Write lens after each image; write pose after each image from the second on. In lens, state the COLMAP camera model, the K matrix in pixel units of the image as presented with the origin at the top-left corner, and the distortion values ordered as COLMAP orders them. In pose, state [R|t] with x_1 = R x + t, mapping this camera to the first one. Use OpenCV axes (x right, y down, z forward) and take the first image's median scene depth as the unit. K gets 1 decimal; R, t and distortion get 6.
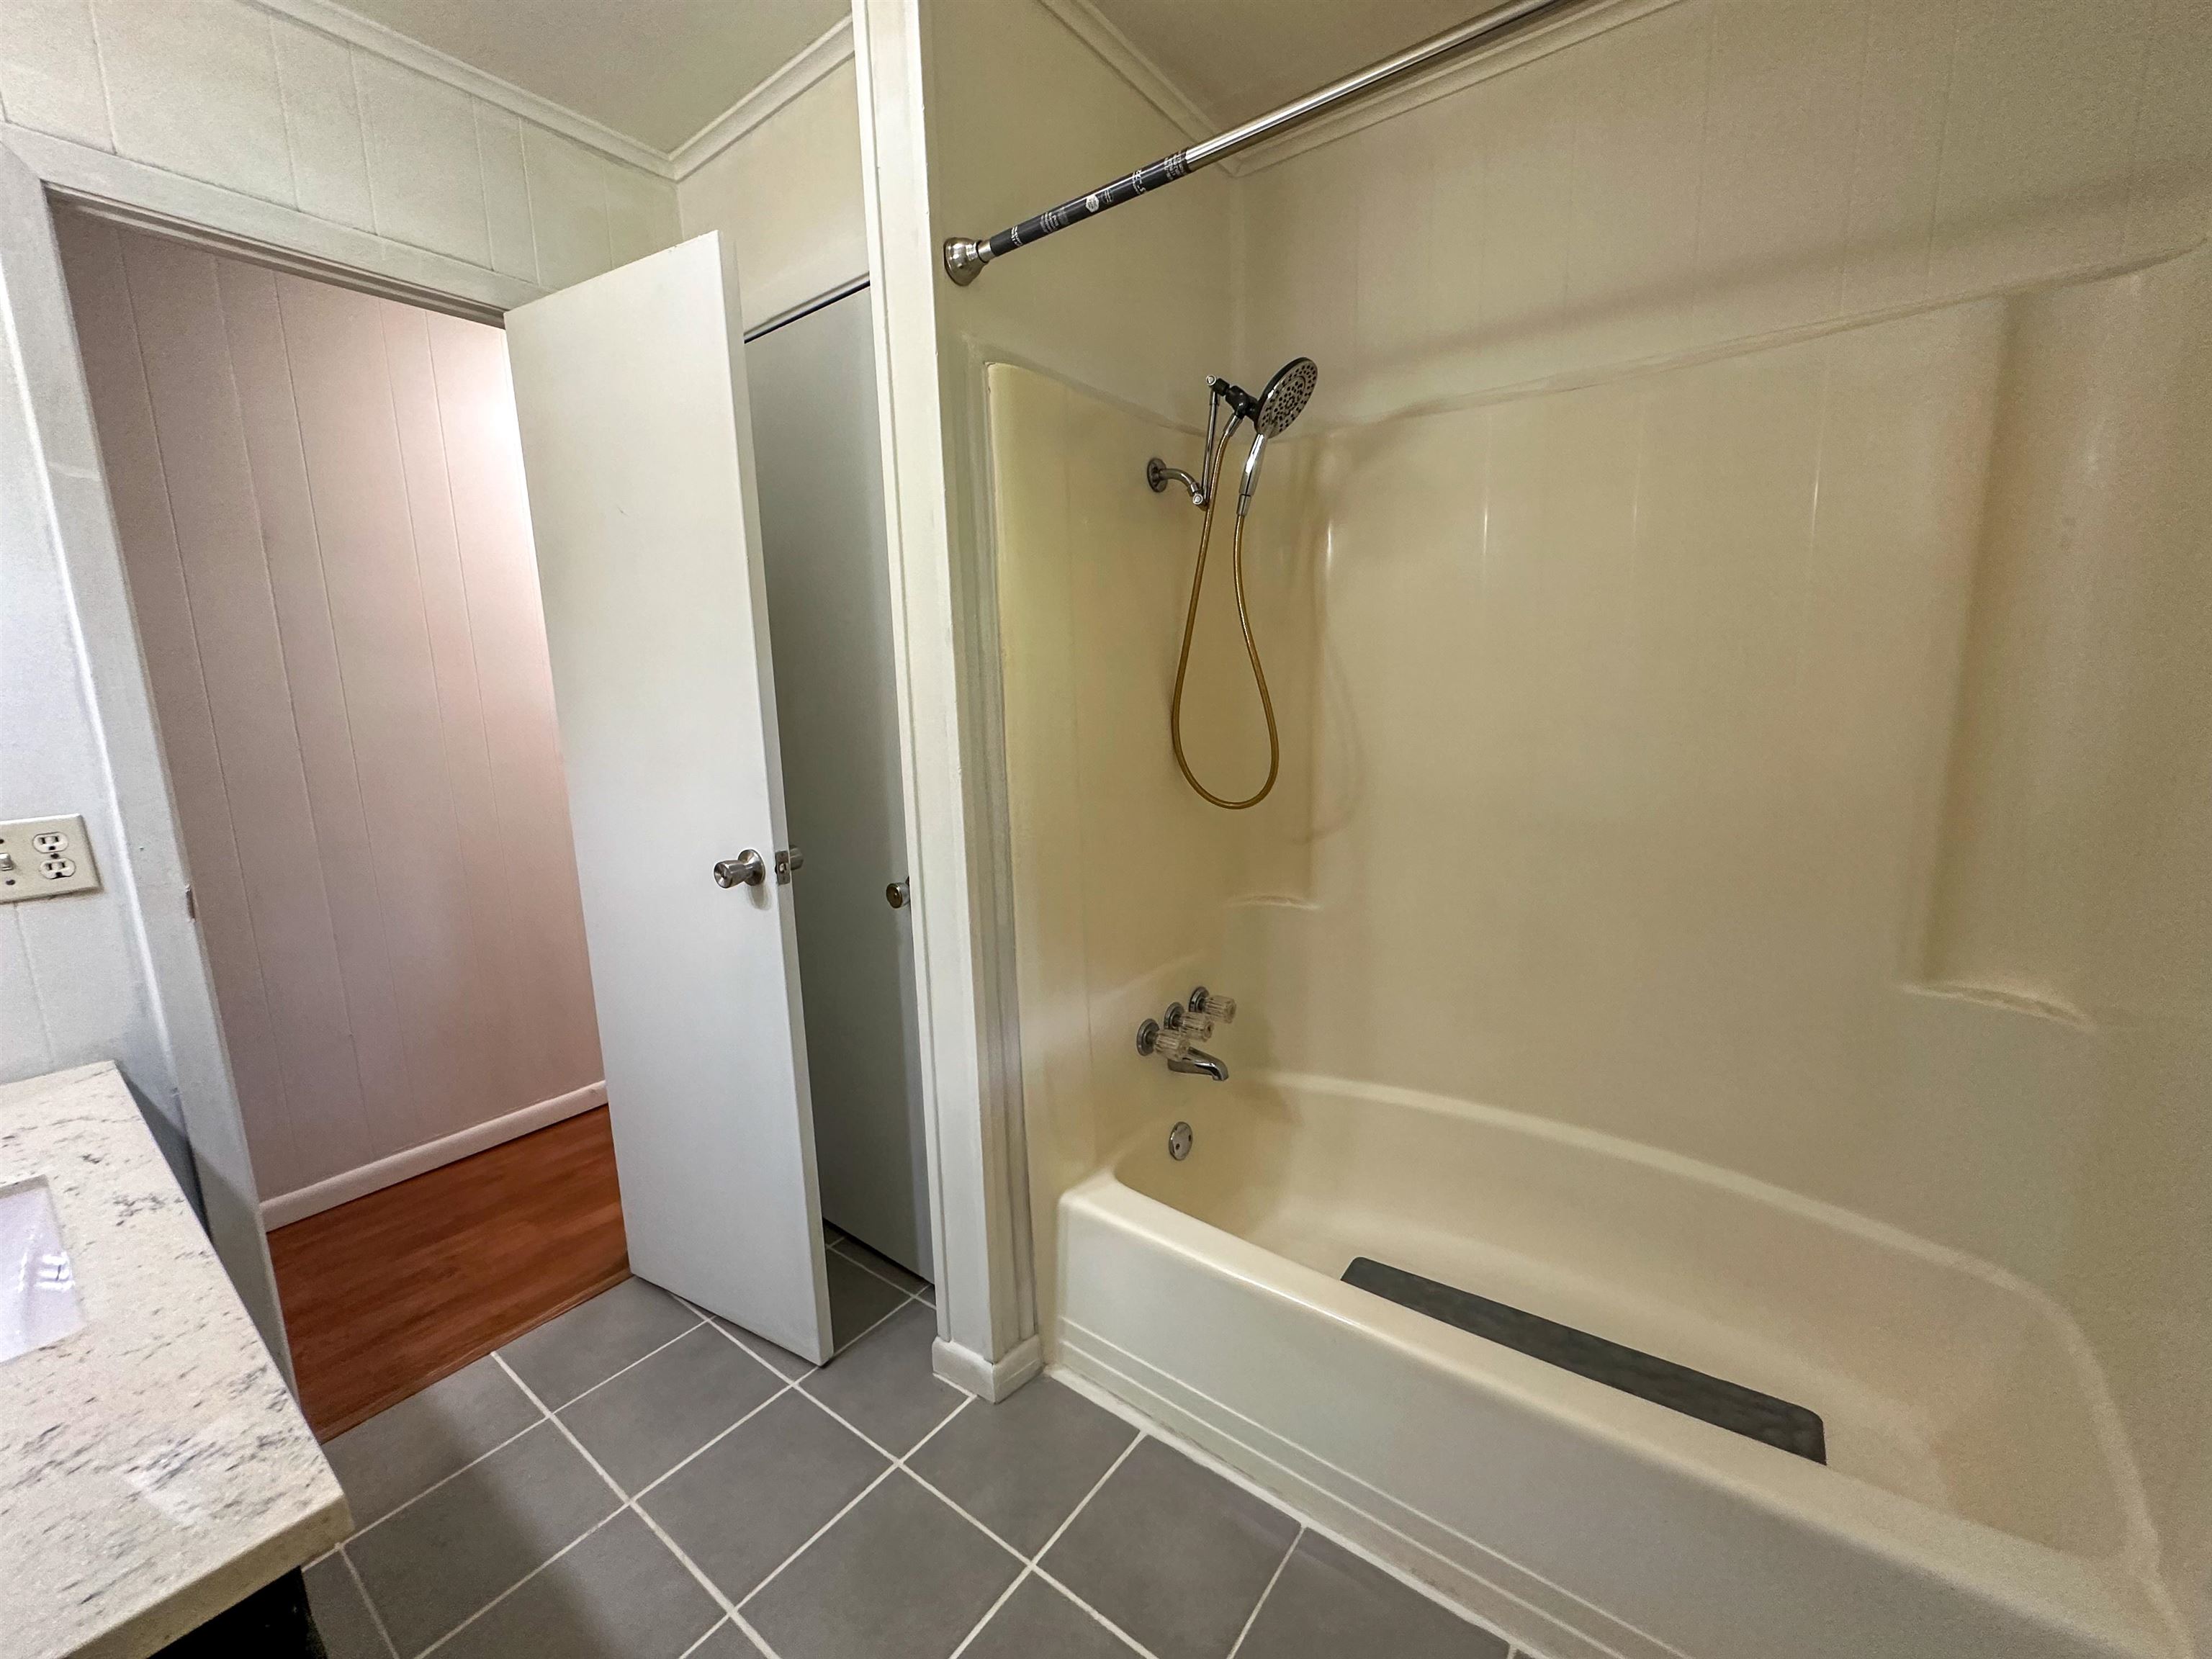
lens RADIAL K [[885.7, 0, 1099.9], [0, 885.7, 811.5], [0, 0, 1]] dist [0.000347, 0.000061]
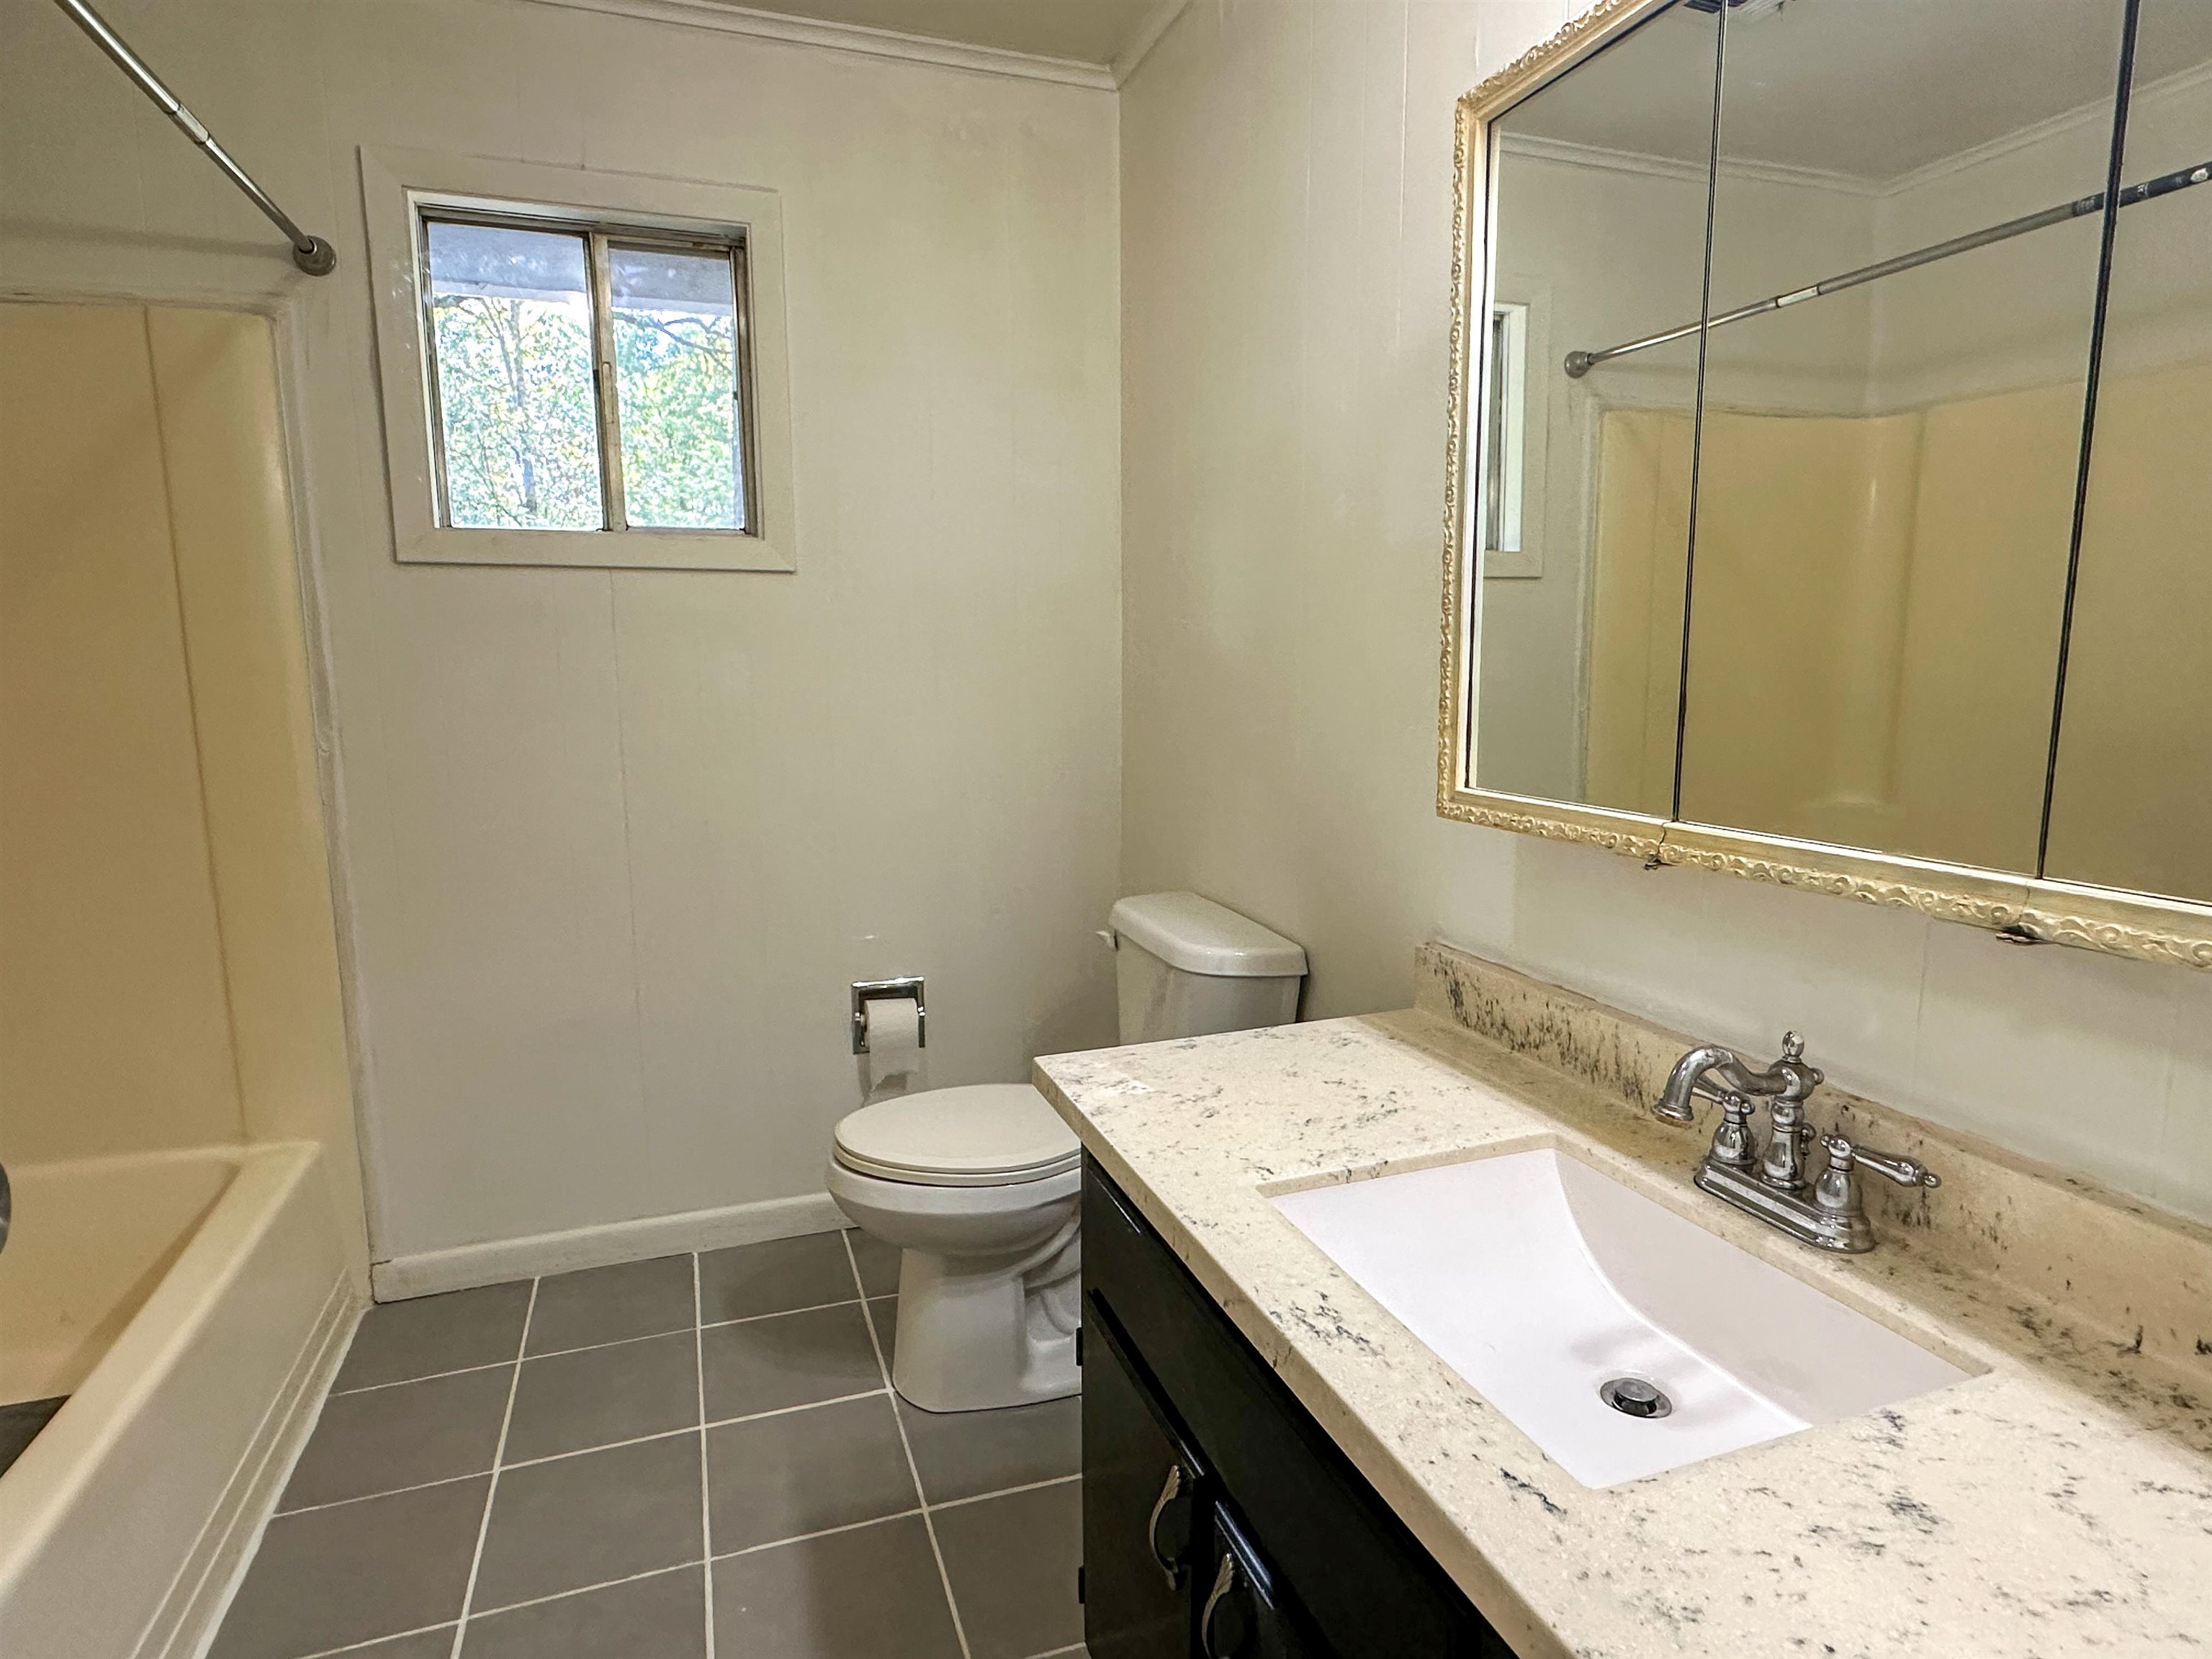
lens RADIAL K [[1210.1, 0, 1106.0], [0, 1210.1, 829.5], [0, 0, 1]] dist [-0.002078, -0.000188]
pose [[-0.836568, -0.037640, 0.546568, -0.946332], [0.122048, 0.959764, 0.252899, -0.099301], [-0.534095, 0.278275, -0.798314, 1.130154]]
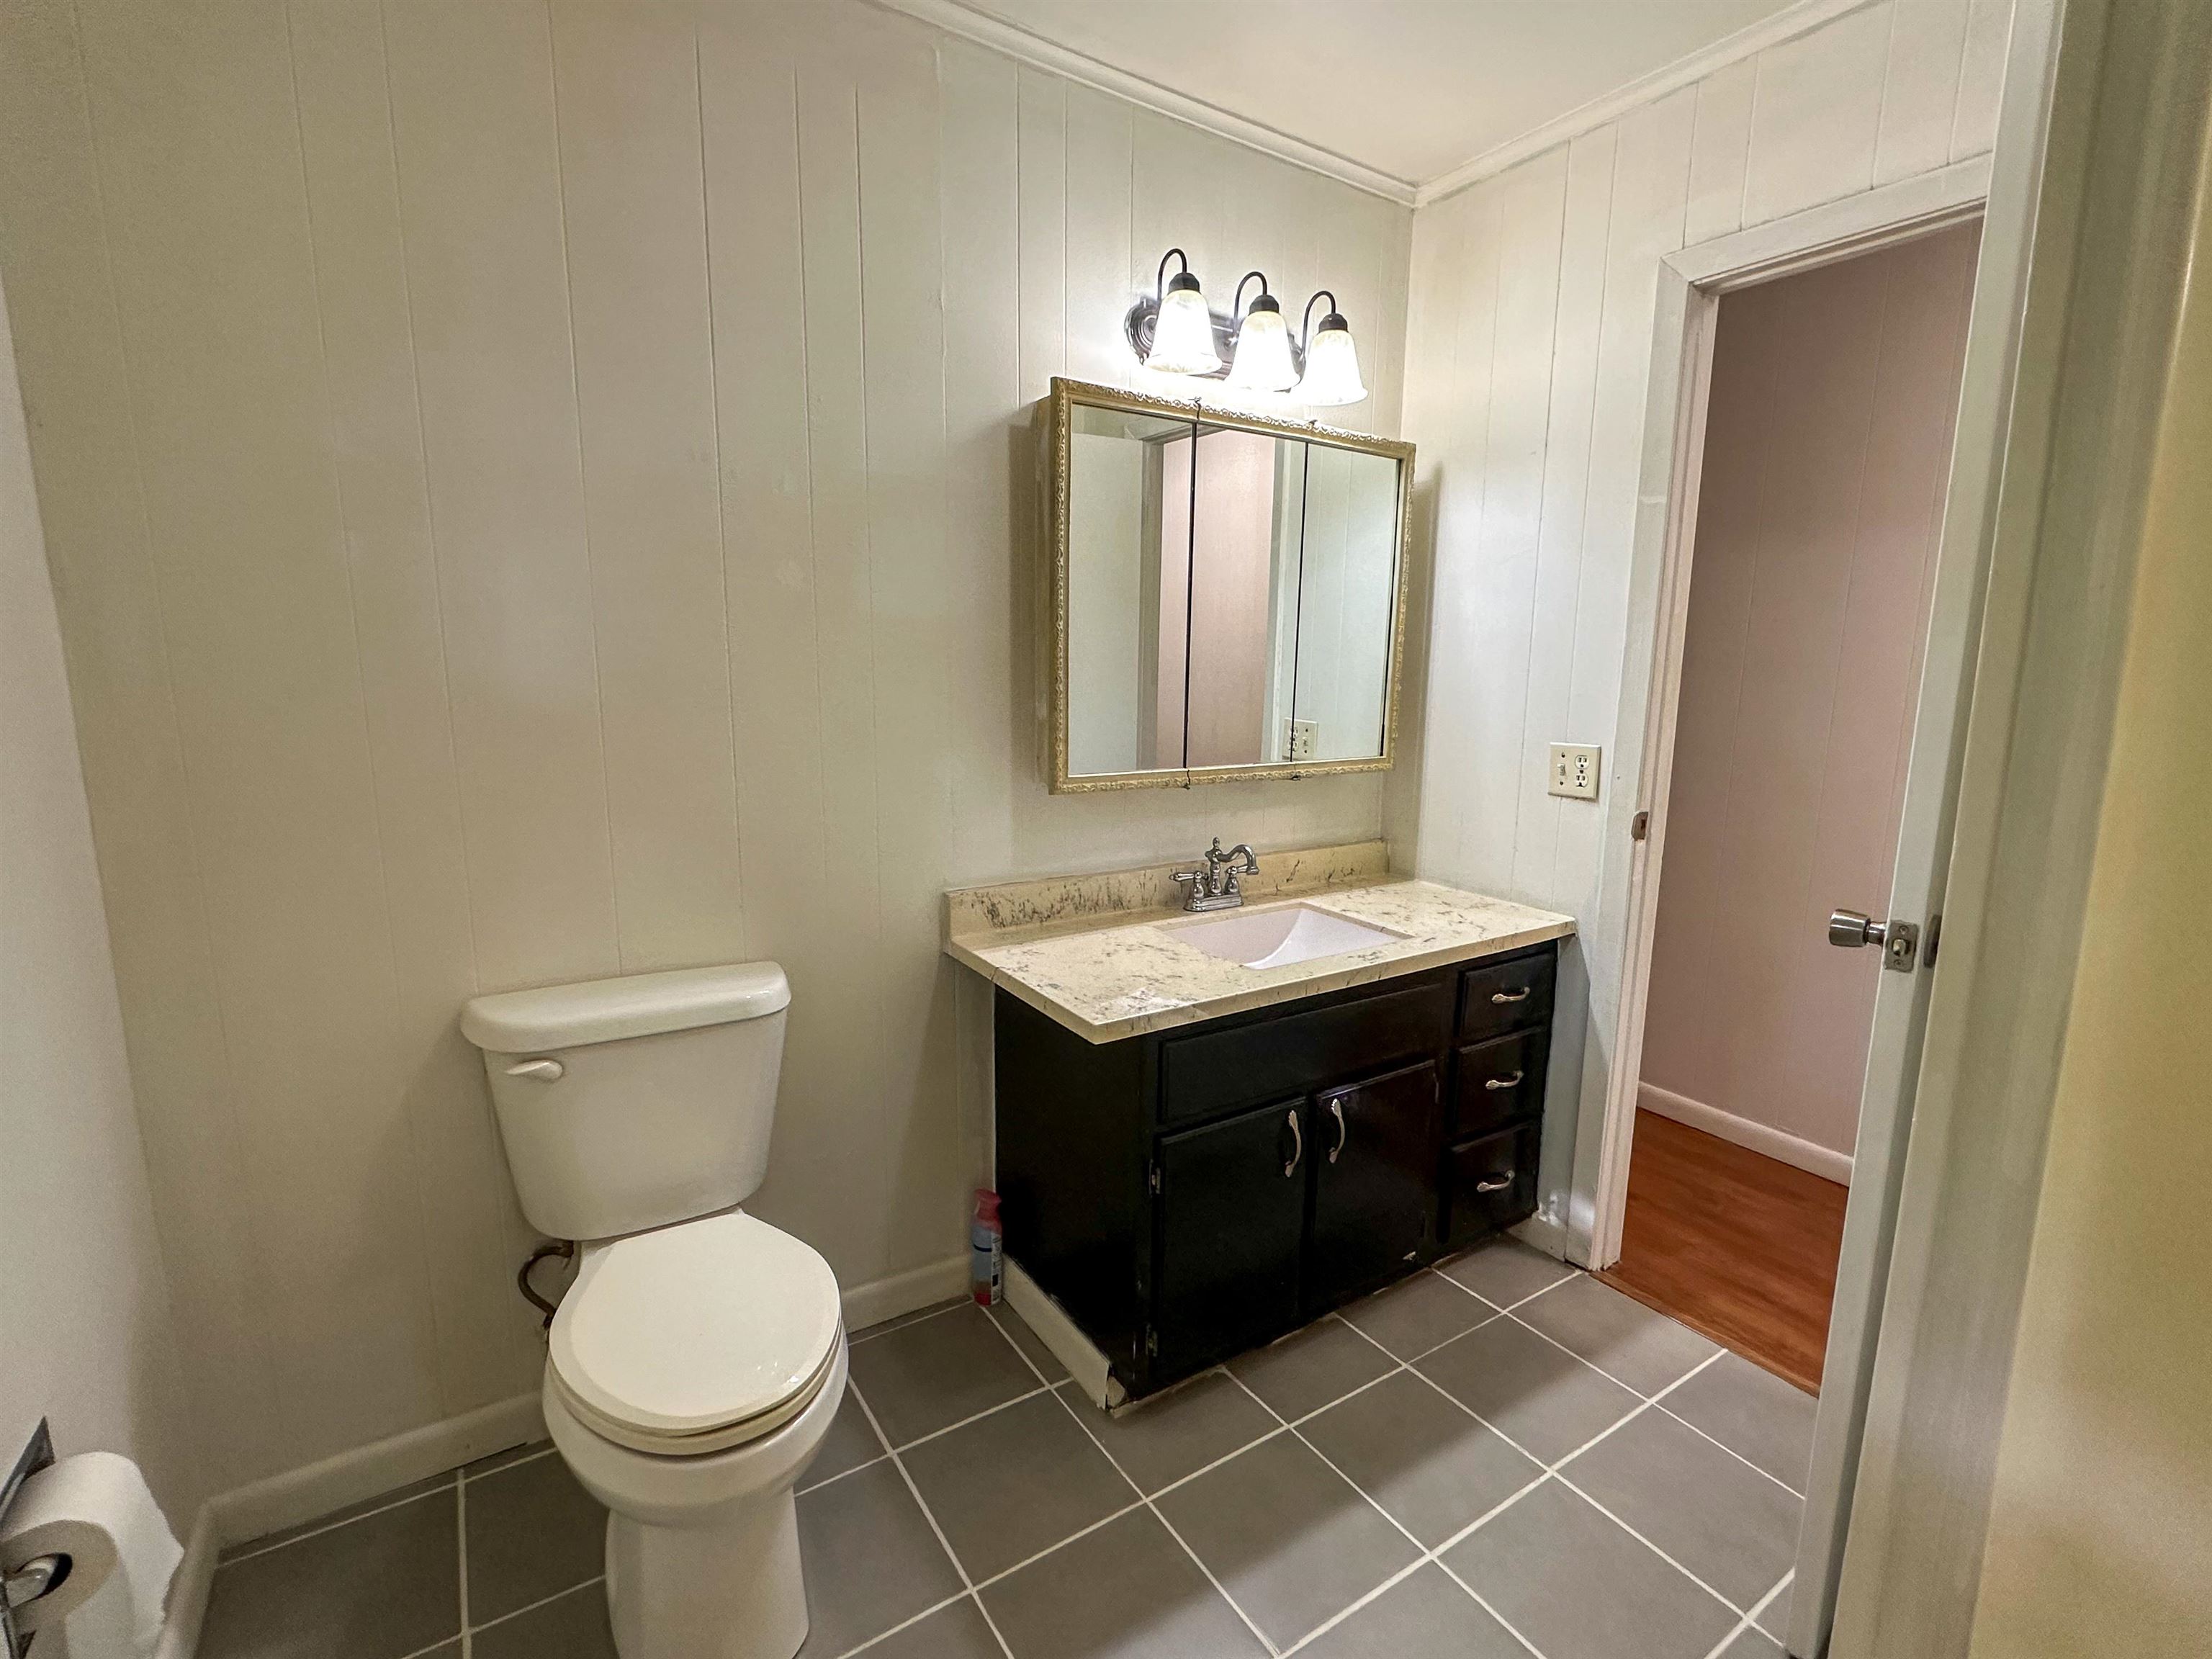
lens RADIAL K [[990.3, 0, 1106.0], [0, 990.3, 829.5], [0, 0, 1]] dist [0.001204, -0.000003]
pose [[-0.335264, 0.183368, -0.924107, 0.549891], [-0.152411, 0.957400, 0.245268, -0.124309], [0.929714, 0.223074, -0.293034, 0.687461]]
